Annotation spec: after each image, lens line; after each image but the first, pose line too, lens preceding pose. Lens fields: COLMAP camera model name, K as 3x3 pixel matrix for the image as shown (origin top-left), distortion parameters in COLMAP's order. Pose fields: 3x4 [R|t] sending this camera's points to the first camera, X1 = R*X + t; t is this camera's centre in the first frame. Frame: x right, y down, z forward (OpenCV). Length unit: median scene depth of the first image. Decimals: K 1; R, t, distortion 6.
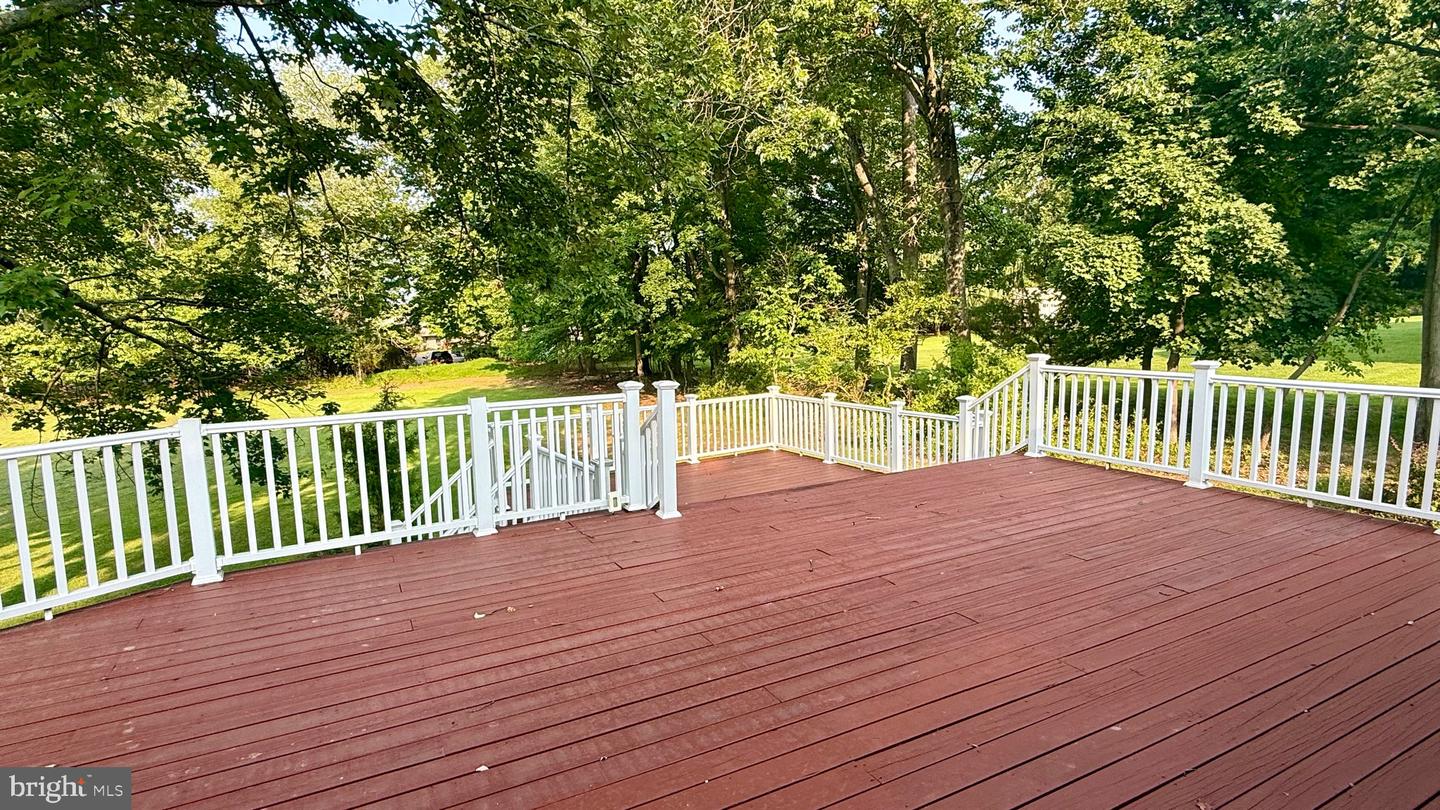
lens RADIAL K [[729.5, 0, 720.8], [0, 729.5, 402.2], [0, 0, 1]] dist [-0.002001, -0.000152]
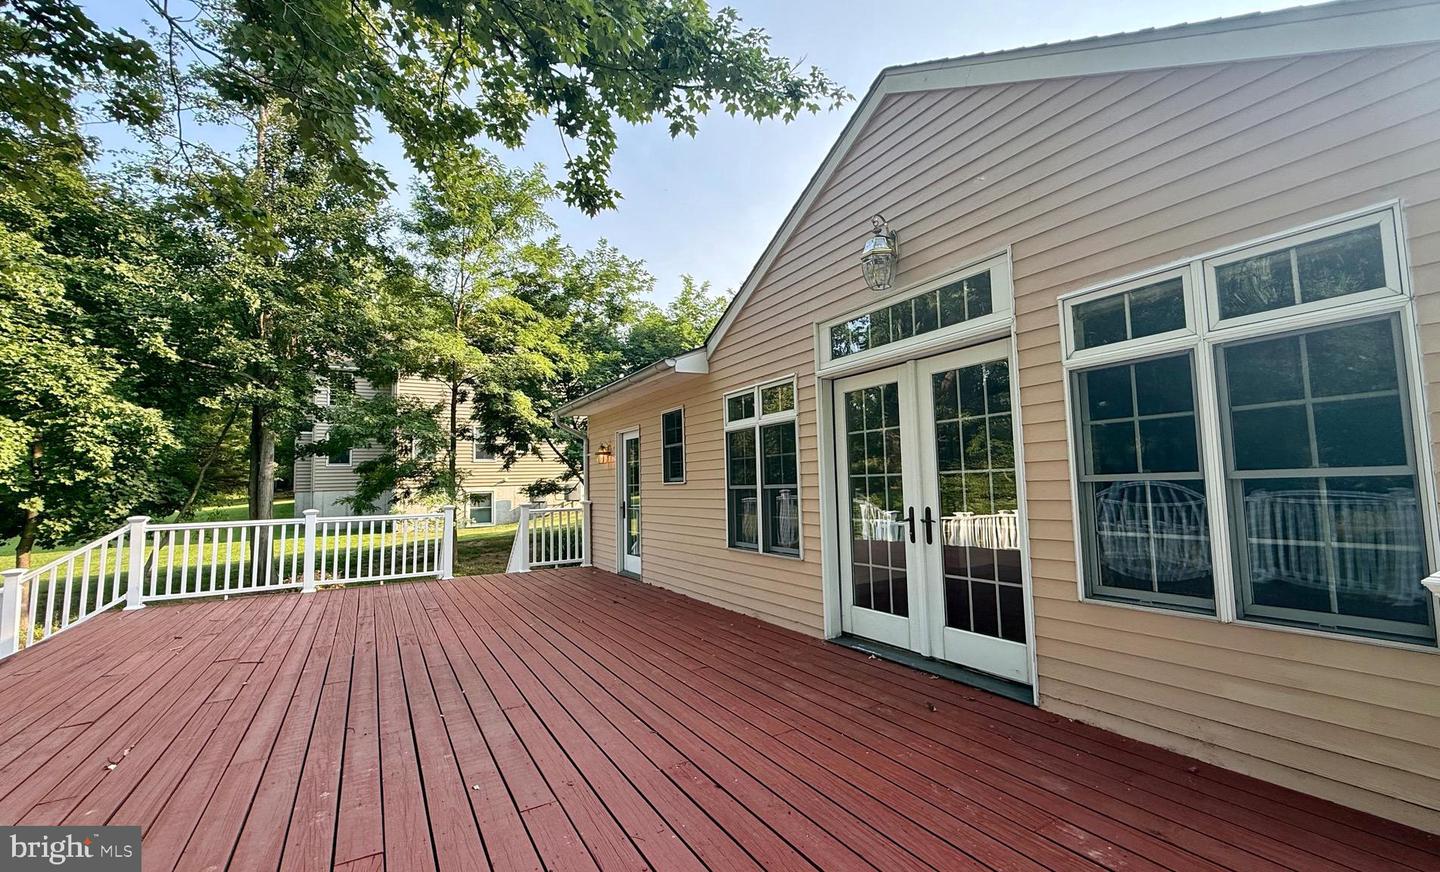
lens RADIAL K [[637.2, 0, 720.2], [0, 637.2, 432.2], [0, 0, 1]] dist [0.000211, 0.000035]
pose [[-0.017212, 0.107987, 0.994003, -0.398854], [0.145100, 0.983896, -0.104376, 0.027605], [-0.989267, 0.142434, -0.032604, 0.078057]]
